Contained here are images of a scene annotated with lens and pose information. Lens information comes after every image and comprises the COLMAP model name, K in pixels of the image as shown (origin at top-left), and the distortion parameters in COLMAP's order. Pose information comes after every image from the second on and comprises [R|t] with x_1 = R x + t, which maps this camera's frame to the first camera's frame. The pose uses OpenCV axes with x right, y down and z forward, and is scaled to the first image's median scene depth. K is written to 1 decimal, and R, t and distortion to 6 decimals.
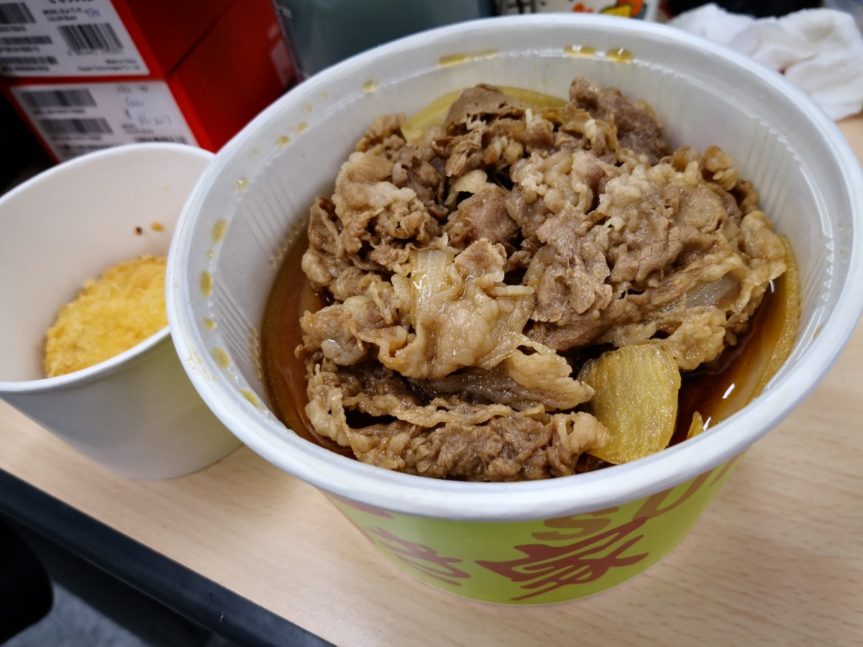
lens RADIAL K [[736.6, 0, 431.5], [0, 736.6, 323.5], [0, 0, 1]] dist [-0.064038, 0.000502]
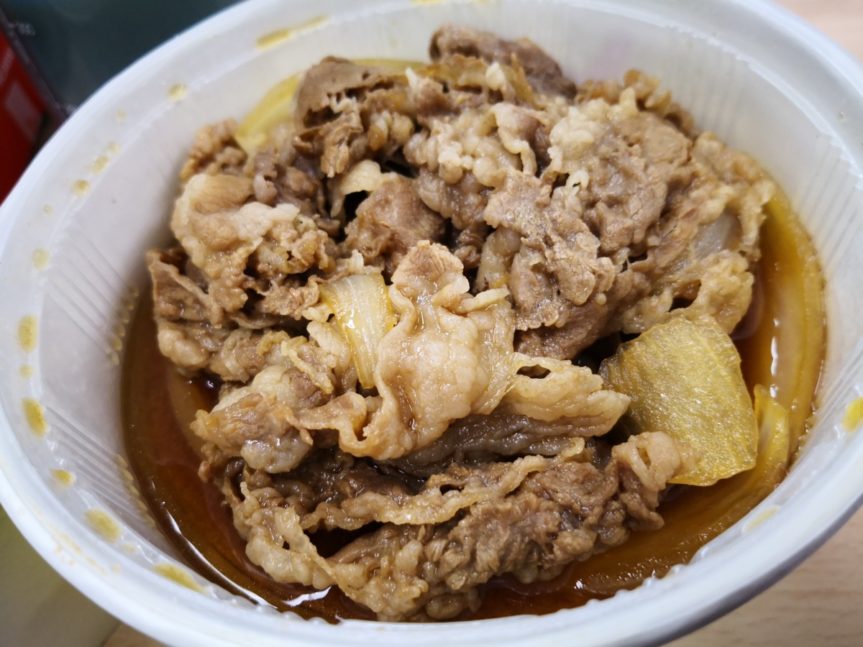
lens RADIAL K [[736.6, 0, 431.5], [0, 736.6, 323.5], [0, 0, 1]] dist [-0.064038, 0.000502]
pose [[0.926262, -0.272431, 0.260425, -0.130076], [0.279990, 0.959966, 0.008371, -0.041170], [-0.252279, 0.065163, 0.965458, 0.304604]]
